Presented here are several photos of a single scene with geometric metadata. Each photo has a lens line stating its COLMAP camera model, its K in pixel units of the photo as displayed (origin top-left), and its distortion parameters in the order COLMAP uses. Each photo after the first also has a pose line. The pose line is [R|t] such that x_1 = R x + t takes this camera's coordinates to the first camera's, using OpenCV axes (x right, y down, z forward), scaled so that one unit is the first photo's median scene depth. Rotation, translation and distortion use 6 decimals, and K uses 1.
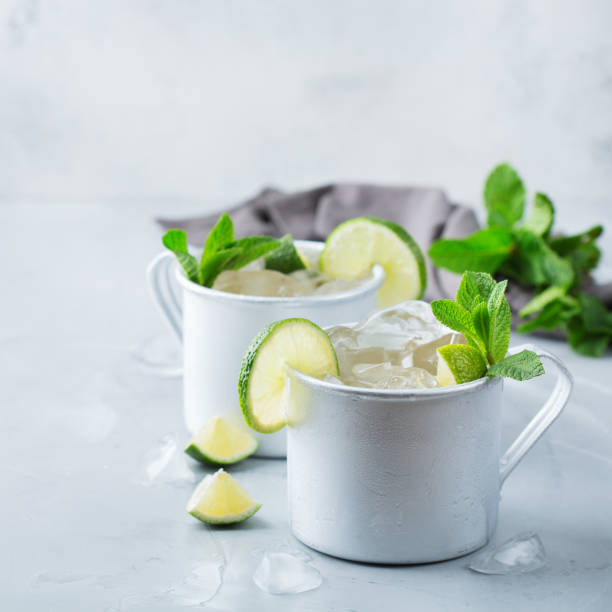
lens RADIAL K [[3149.8, 0, 284.3], [0, 3149.8, 284.6], [0, 0, 1]] dist [0.295971, 0.000000]
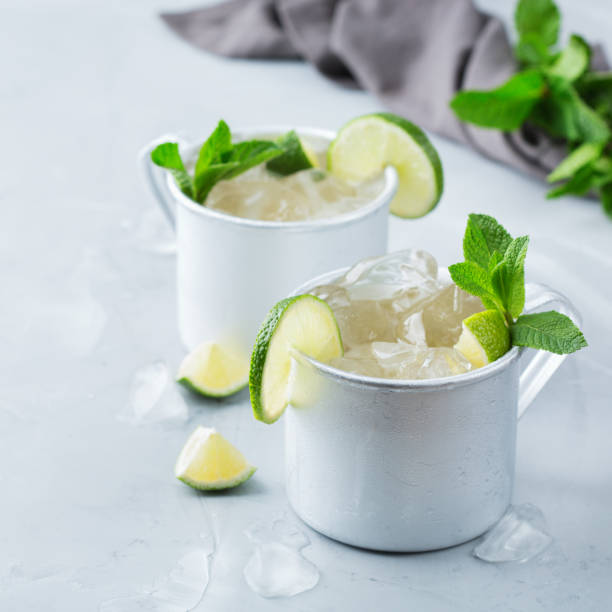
lens RADIAL K [[3149.8, 0, 301.2], [0, 3149.8, 308.0], [0, 0, 1]] dist [0.295971, 0.000000]
pose [[0.999878, 0.011142, -0.010971, 0.014619], [-0.008627, 0.978255, 0.207226, -0.158108], [0.013041, -0.207106, 0.978232, 0.104775]]
